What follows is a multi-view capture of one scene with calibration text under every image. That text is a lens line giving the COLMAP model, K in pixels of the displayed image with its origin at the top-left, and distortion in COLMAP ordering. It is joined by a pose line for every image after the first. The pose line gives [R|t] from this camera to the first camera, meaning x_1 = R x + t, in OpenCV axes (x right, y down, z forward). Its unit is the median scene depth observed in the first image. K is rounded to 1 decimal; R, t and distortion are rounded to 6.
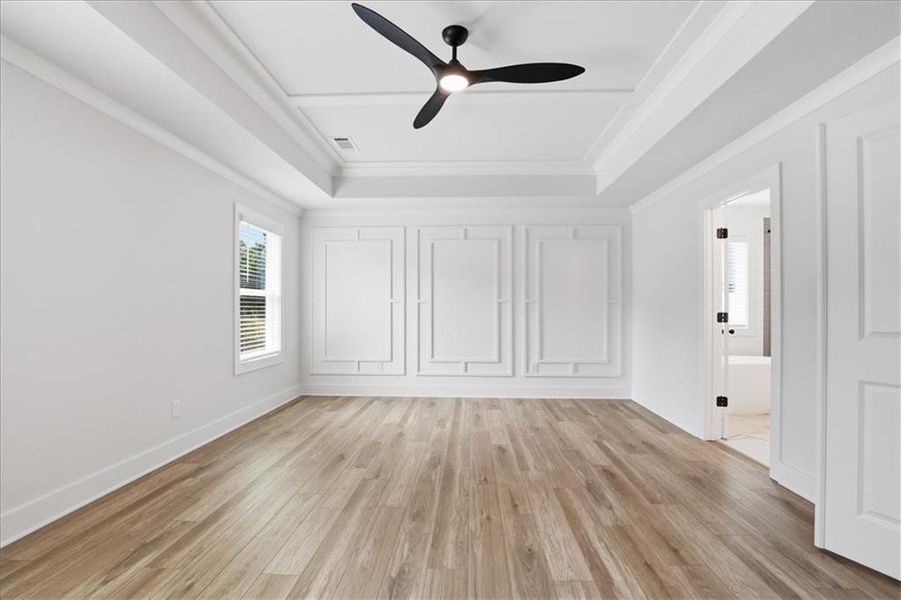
lens RADIAL K [[420.8, 0, 454.9], [0, 420.8, 314.6], [0, 0, 1]] dist [-0.029924, 0.001952]
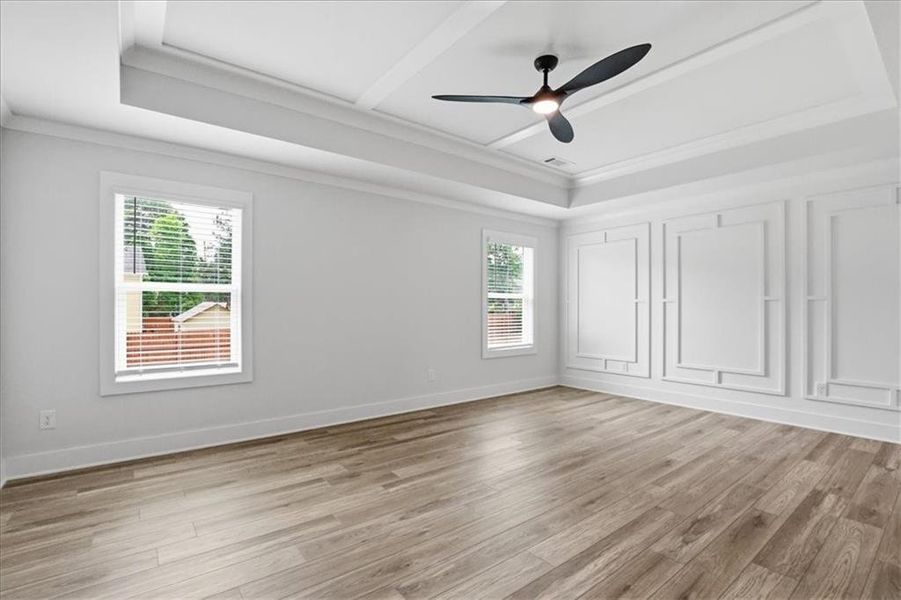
lens RADIAL K [[420.8, 0, 444.5], [0, 420.8, 311.9], [0, 0, 1]] dist [-0.029924, 0.001952]
pose [[0.643459, 0.005900, -0.765458, 0.401820], [-0.011961, 0.999926, -0.002347, 0.002045], [0.765387, 0.010666, 0.643481, 0.044202]]
